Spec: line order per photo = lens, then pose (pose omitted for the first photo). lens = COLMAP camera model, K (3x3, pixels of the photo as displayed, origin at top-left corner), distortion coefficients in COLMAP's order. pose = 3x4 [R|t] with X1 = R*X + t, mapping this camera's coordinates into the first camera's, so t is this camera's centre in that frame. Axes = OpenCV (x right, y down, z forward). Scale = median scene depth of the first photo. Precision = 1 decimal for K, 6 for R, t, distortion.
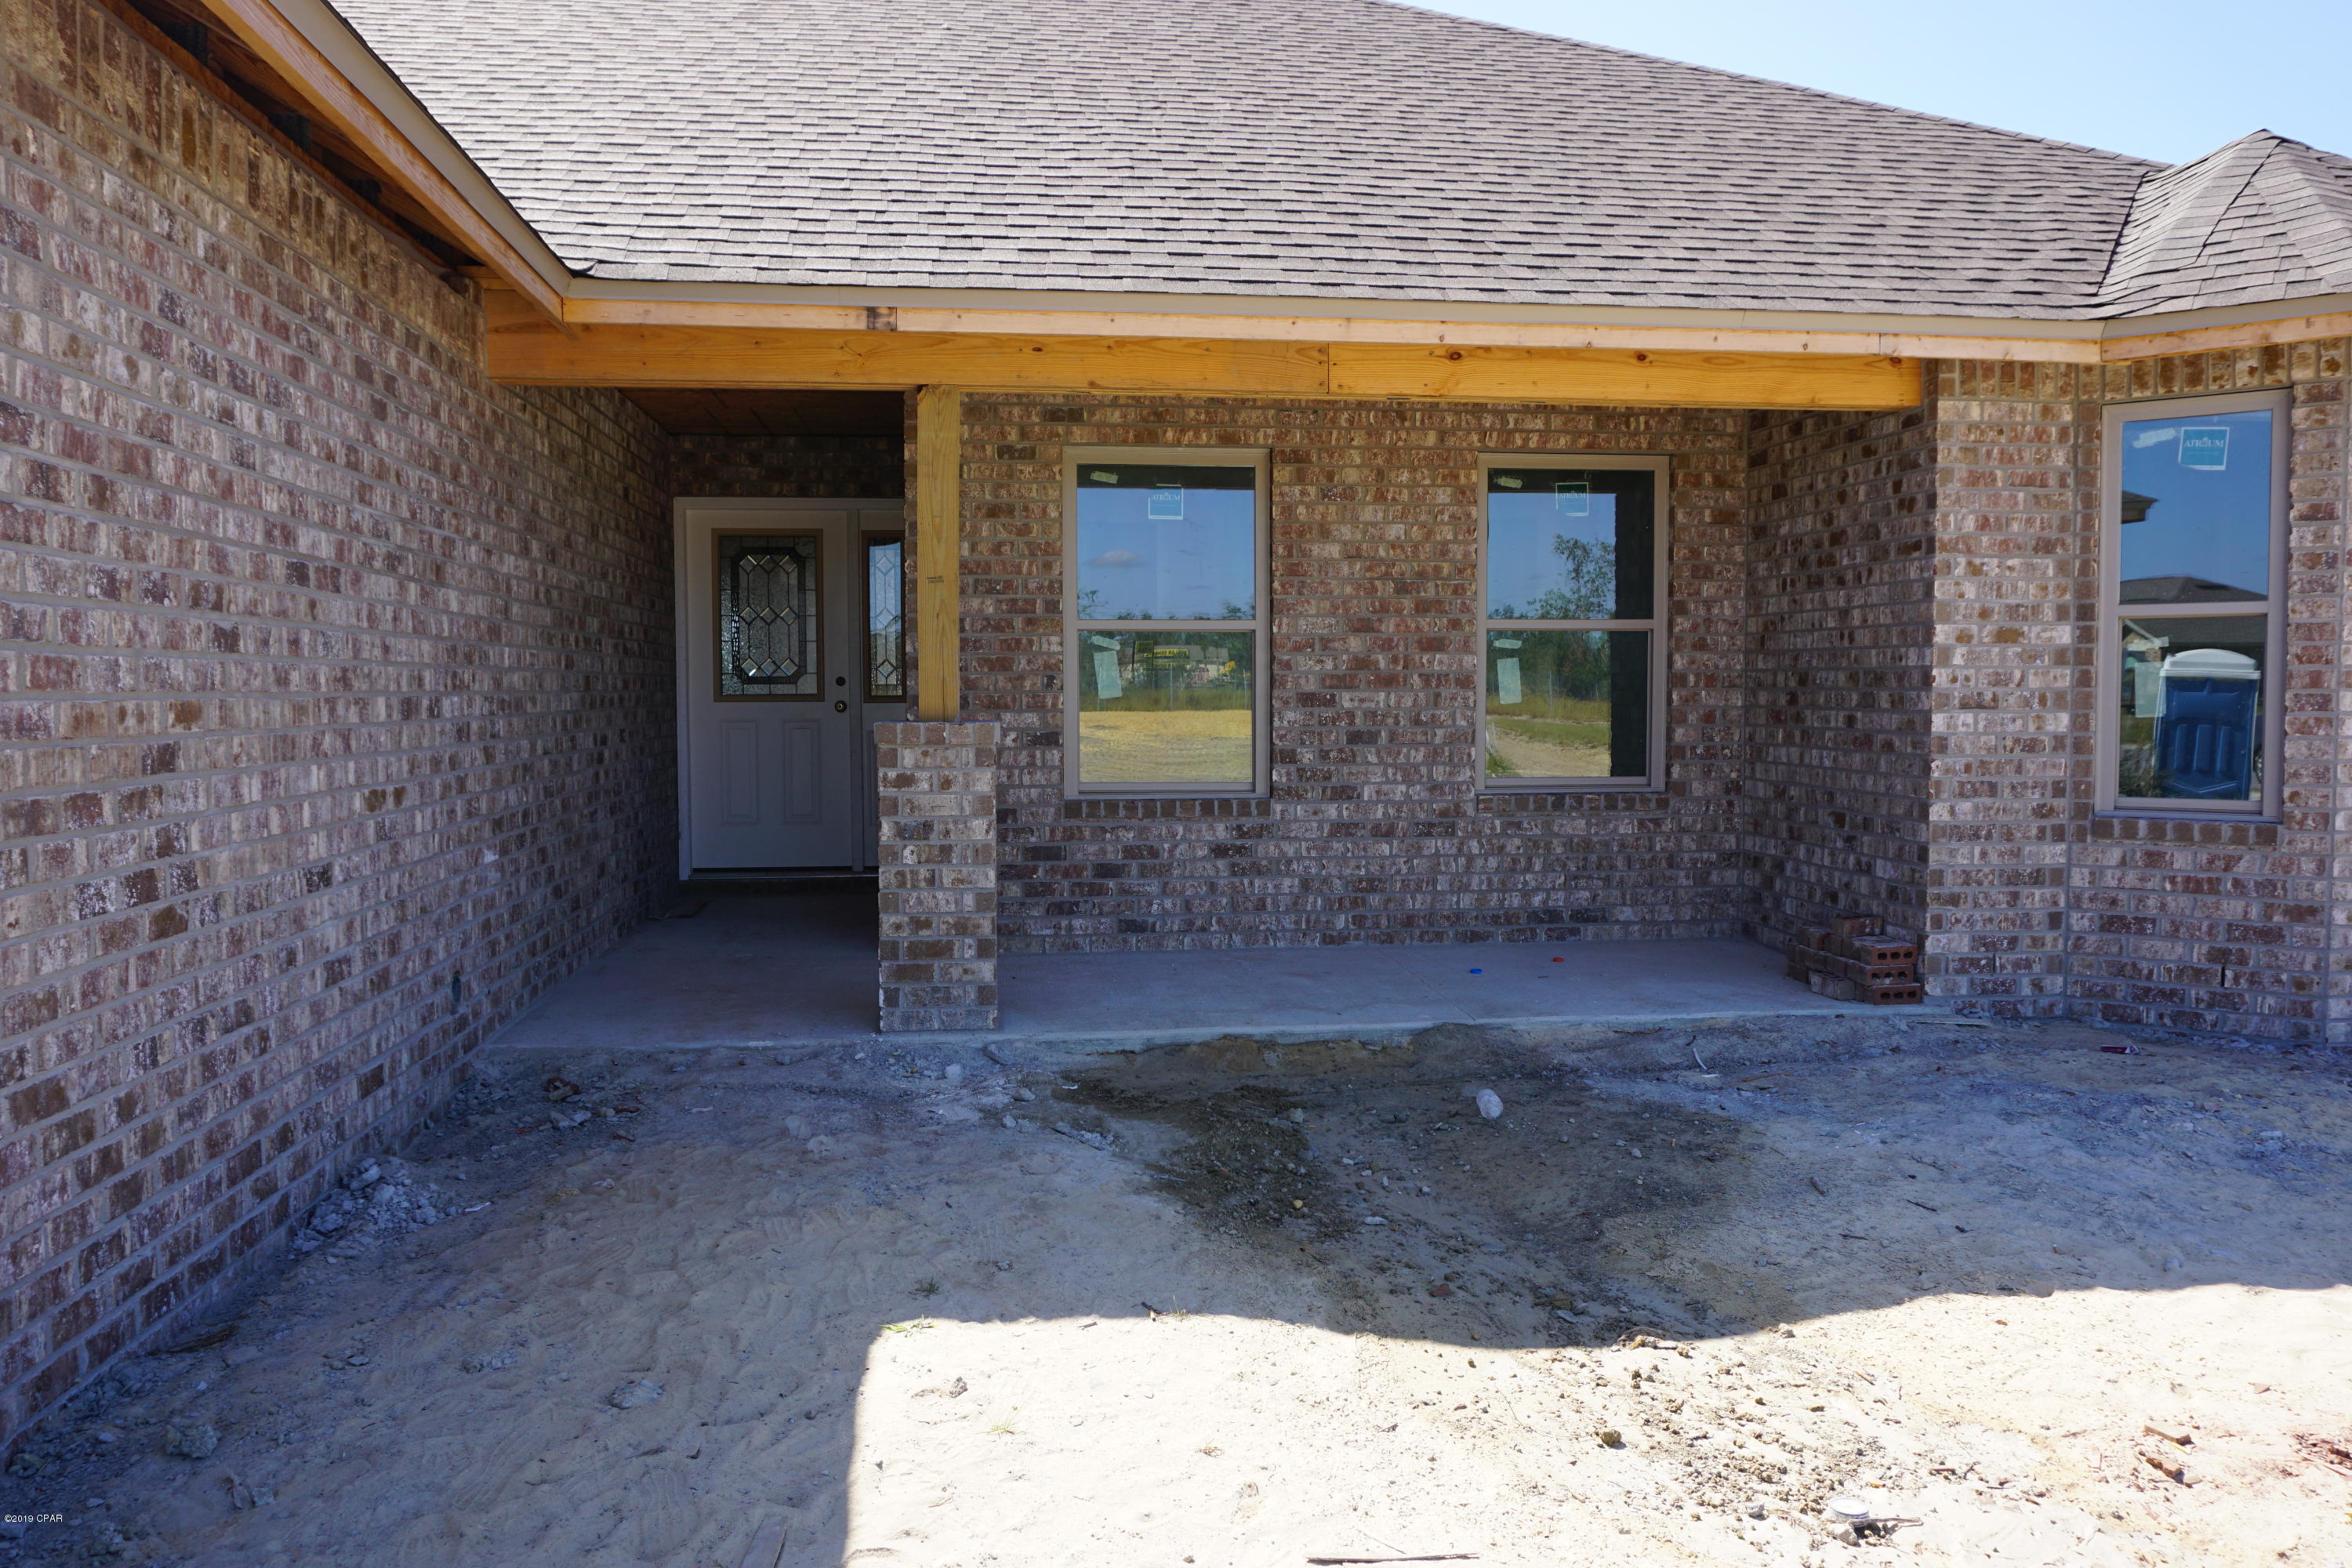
lens RADIAL K [[1722.3, 0, 1223.2], [0, 1722.3, 773.0], [0, 0, 1]] dist [-0.033636, 0.032235]
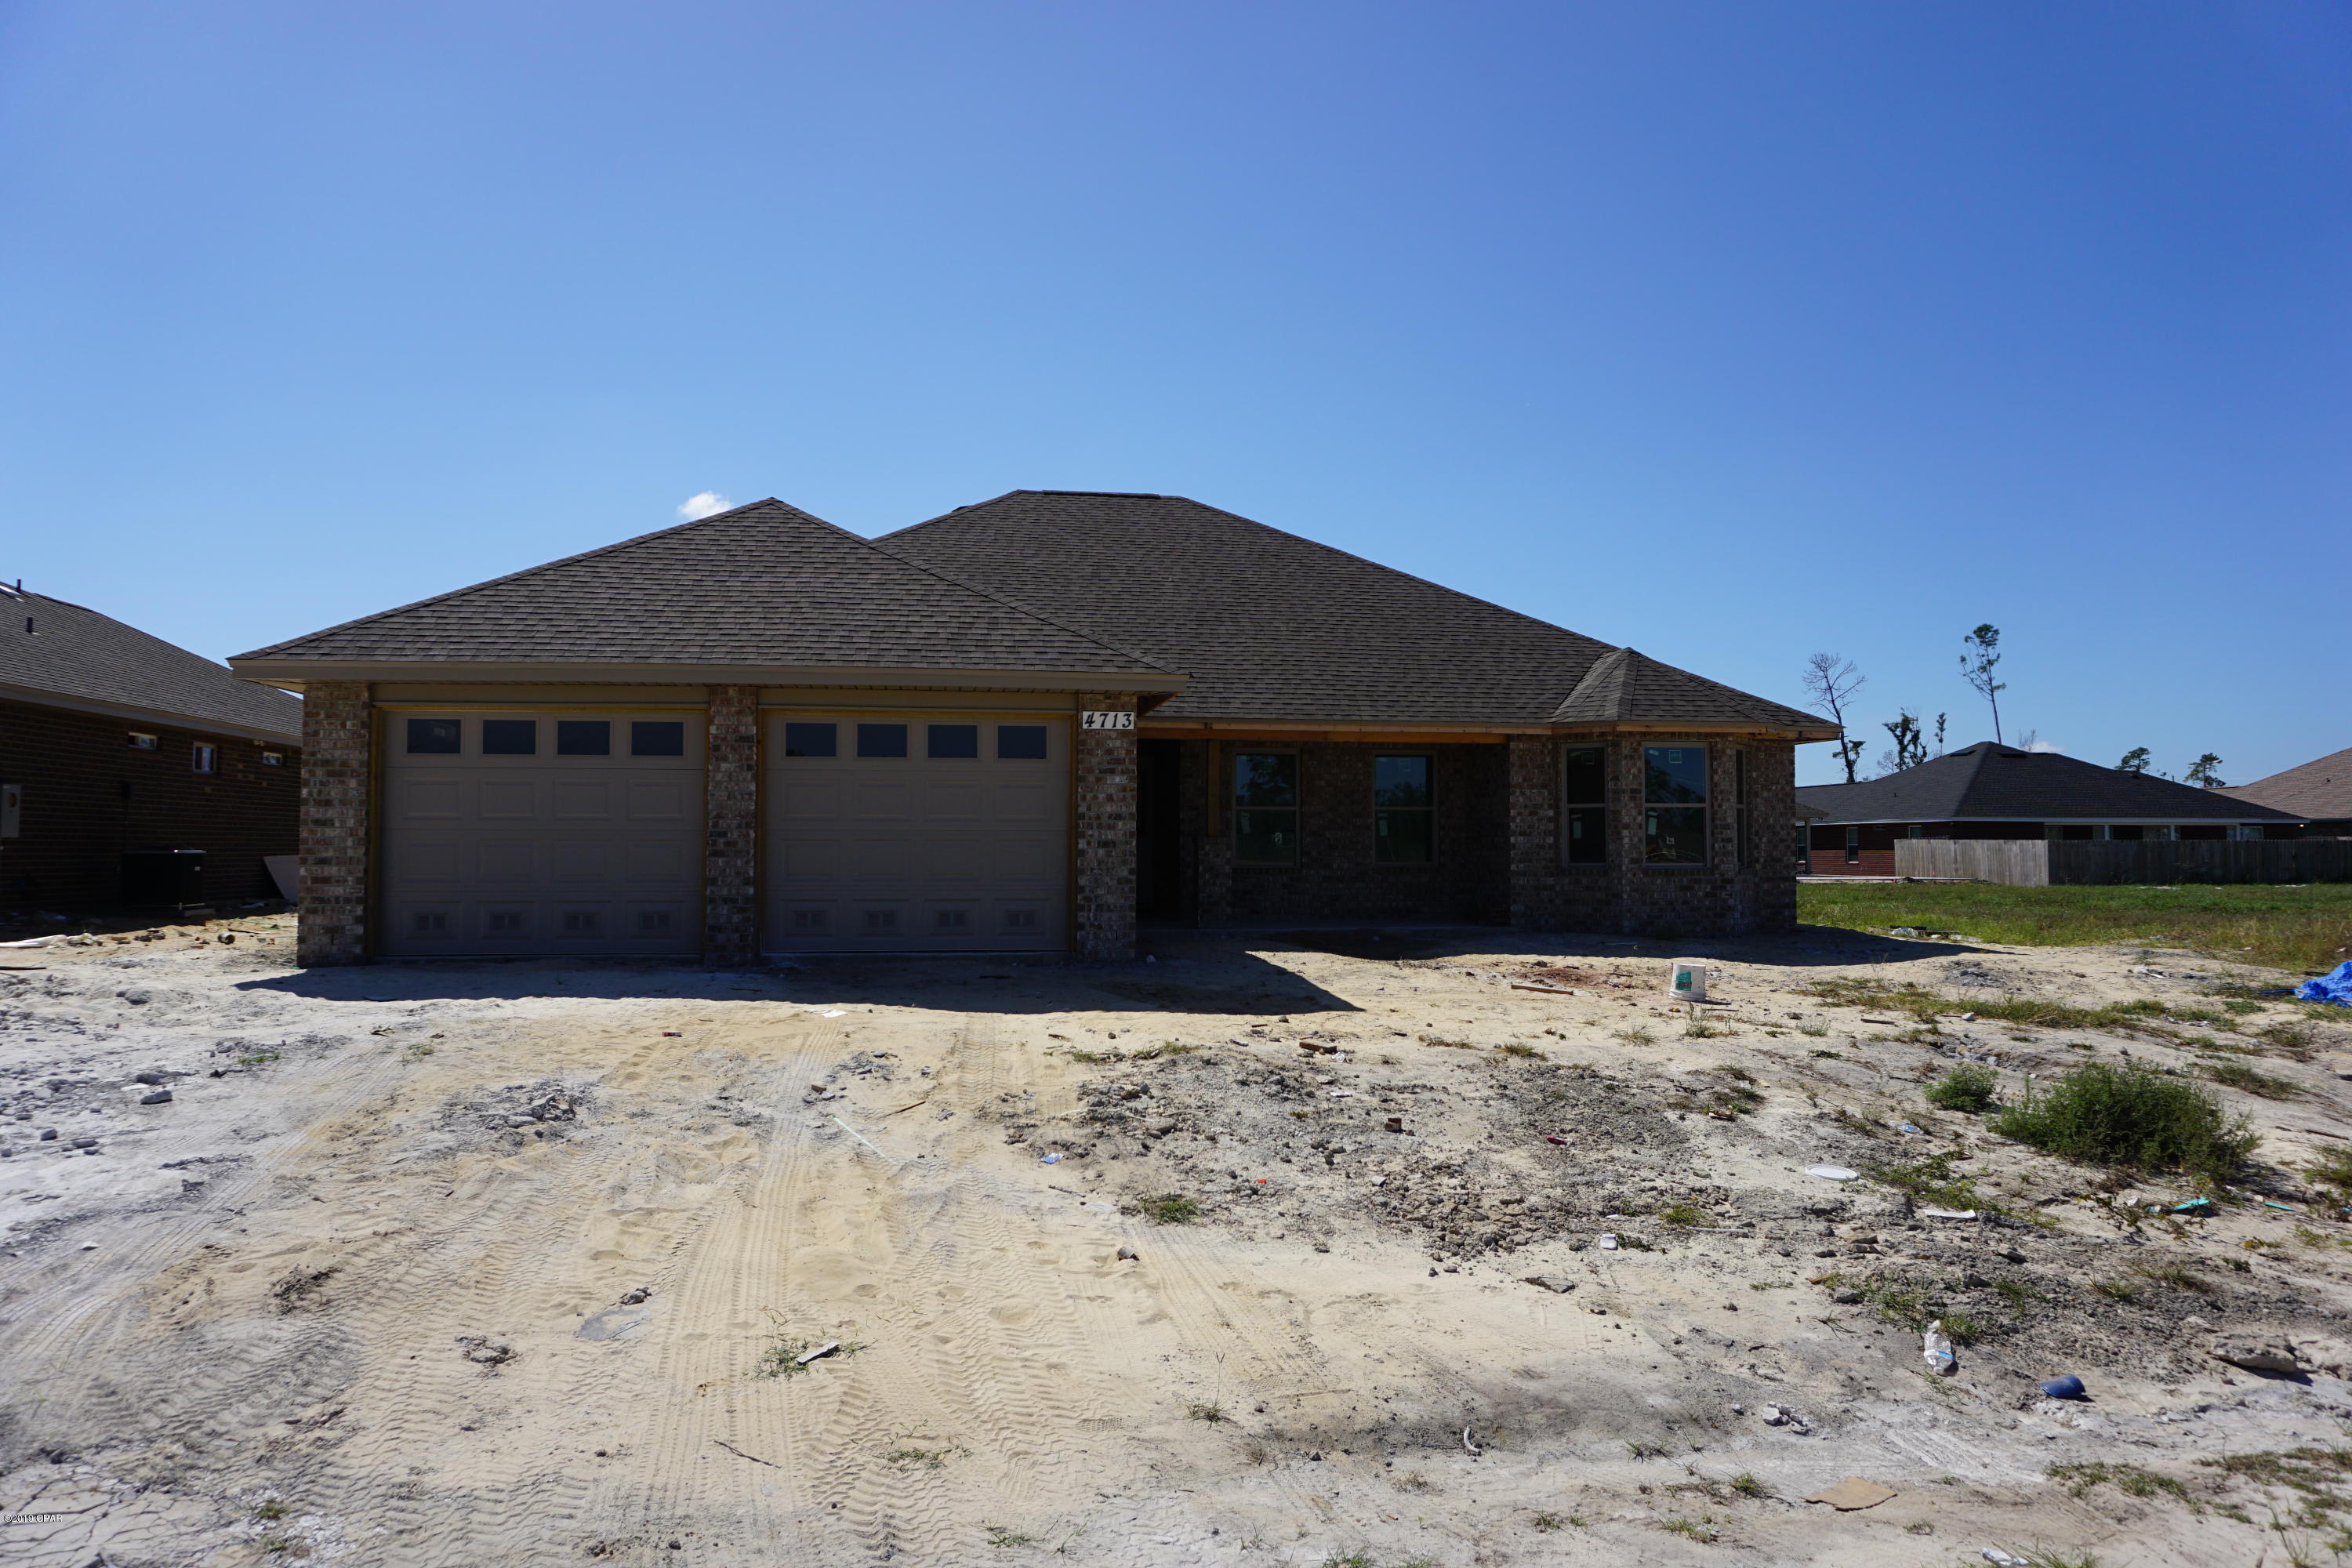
lens RADIAL K [[1575.3, 0, 1197.0], [0, 1575.3, 771.2], [0, 0, 1]] dist [-0.039346, 0.024502]
pose [[0.999555, 0.006043, 0.029213, -0.250413], [-0.003123, 0.995084, -0.098982, 0.127892], [-0.029667, 0.098846, 0.994660, -1.816777]]
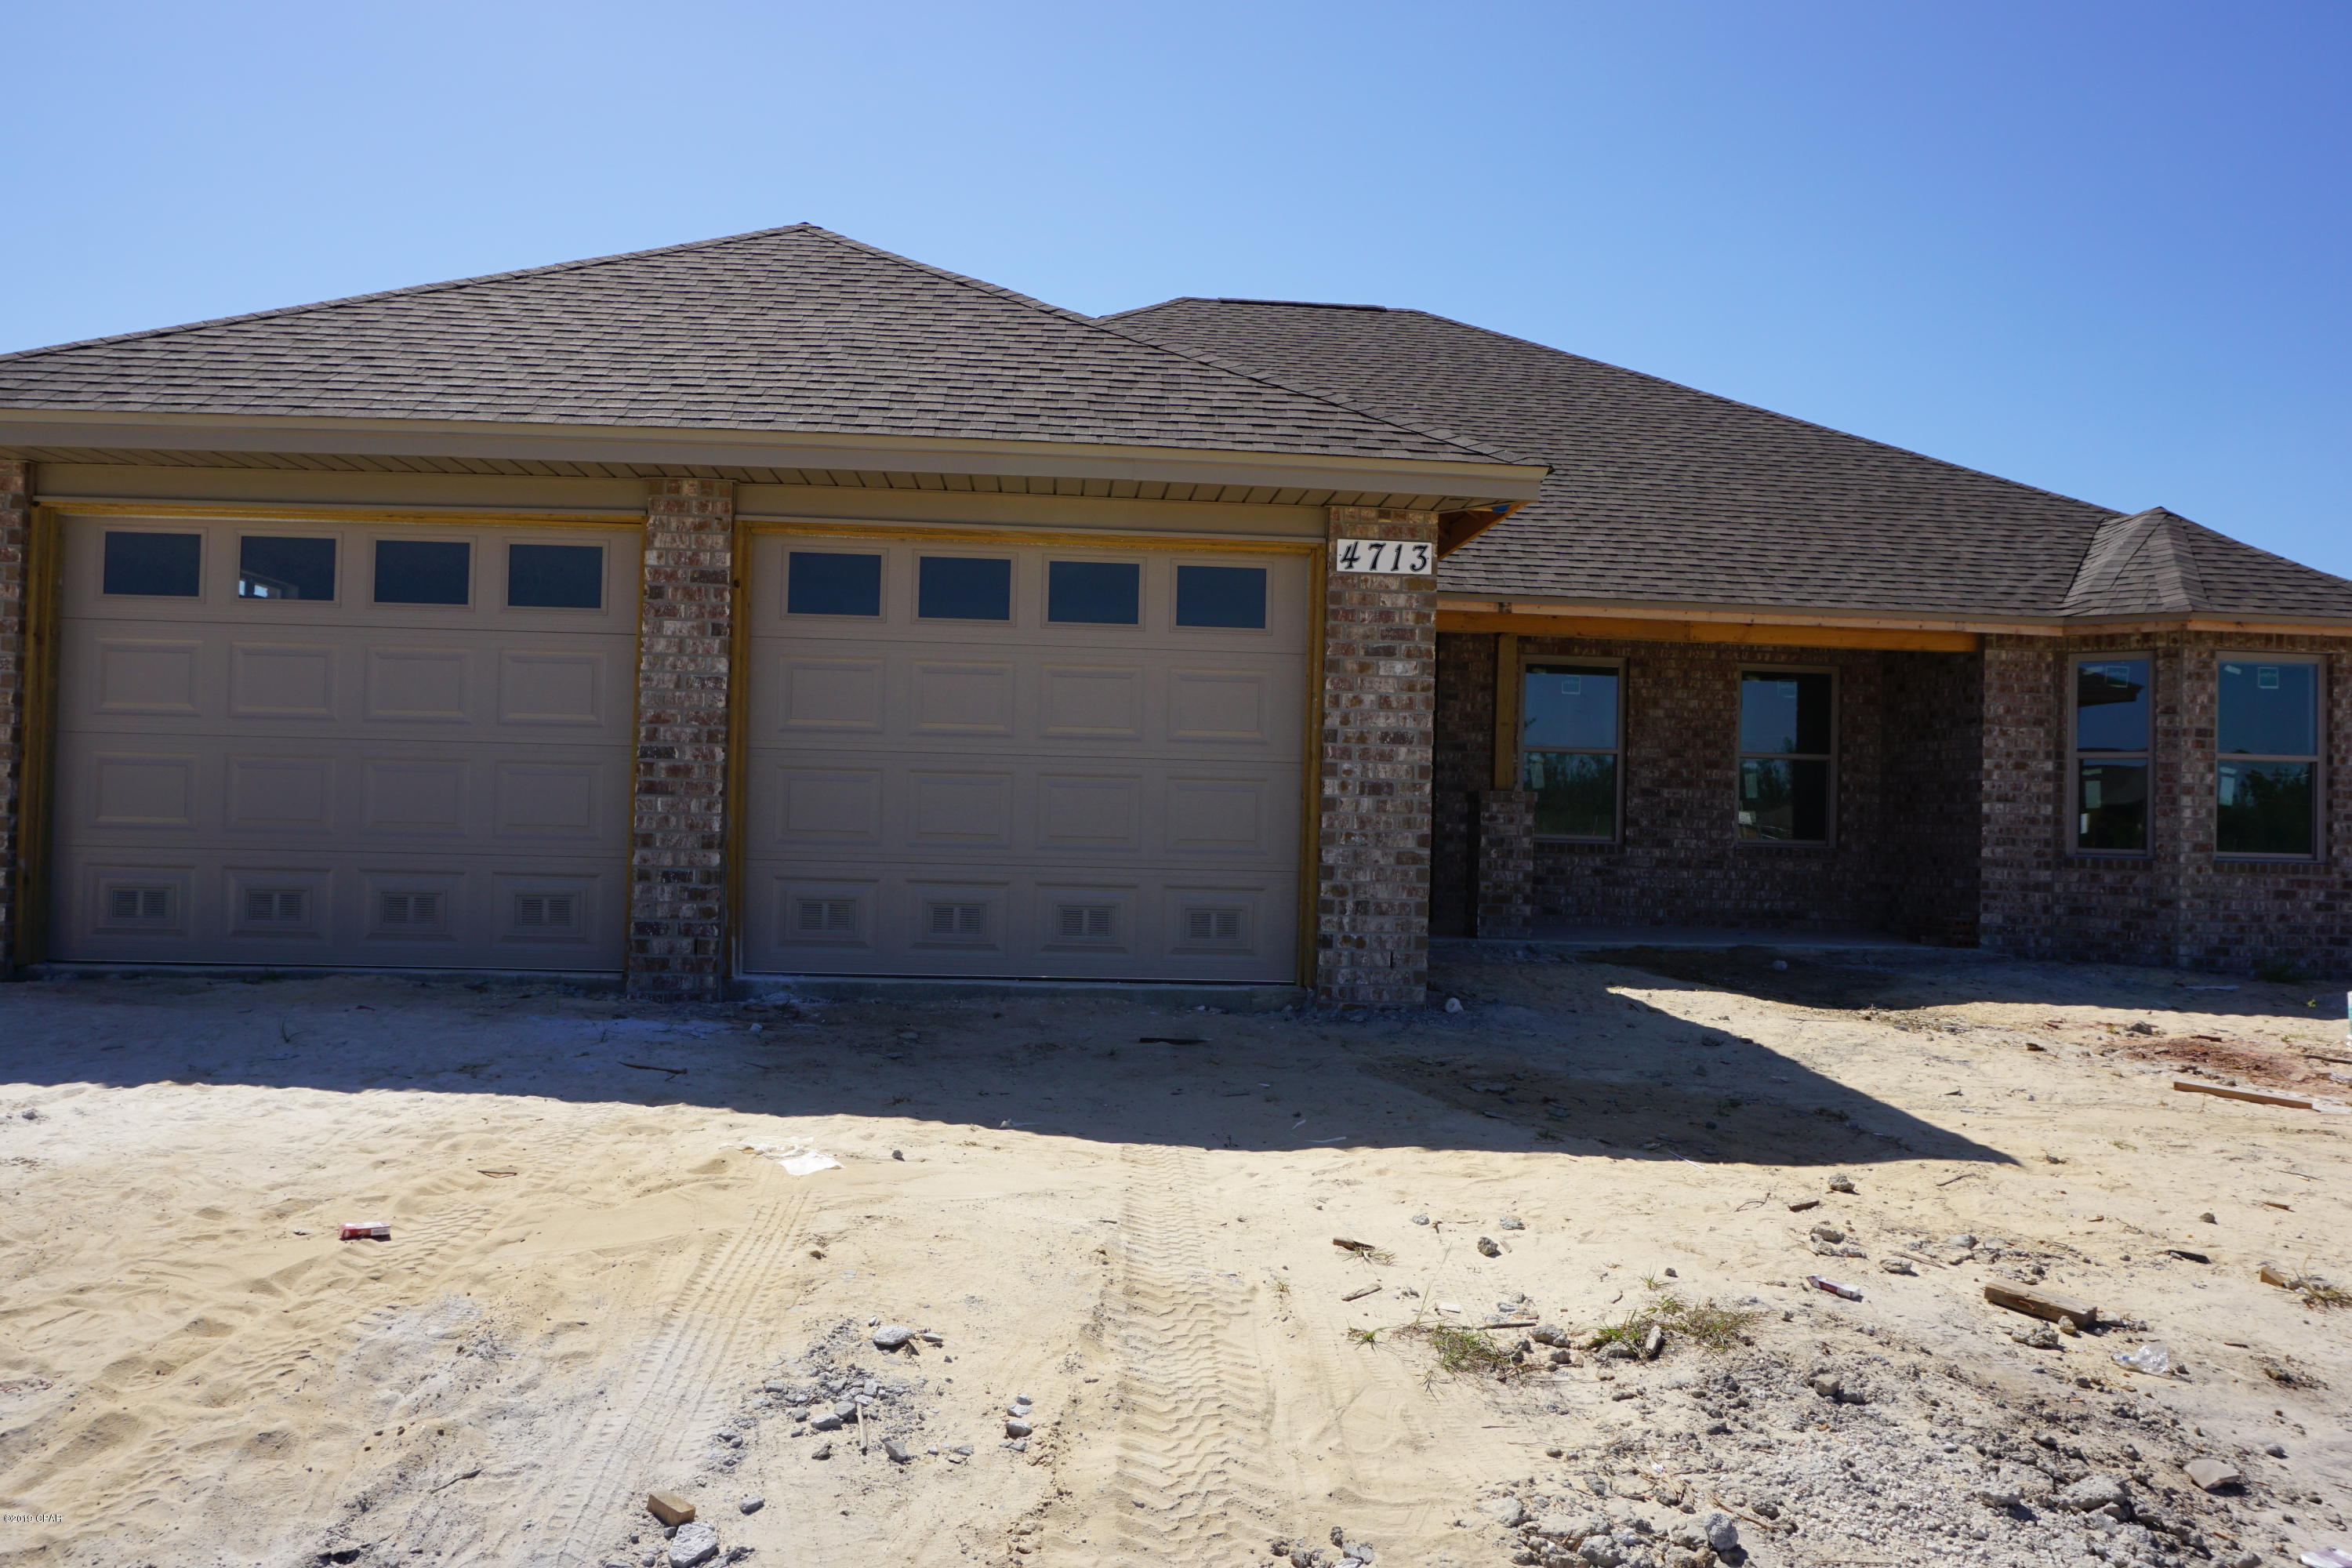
lens RADIAL K [[1722.3, 0, 1220.9], [0, 1722.3, 771.7], [0, 0, 1]] dist [-0.033636, 0.032235]
pose [[0.998803, 0.028098, -0.040031, -0.368422], [-0.031181, 0.996418, -0.078602, 0.105228], [0.037679, 0.079756, 0.996102, -0.957239]]
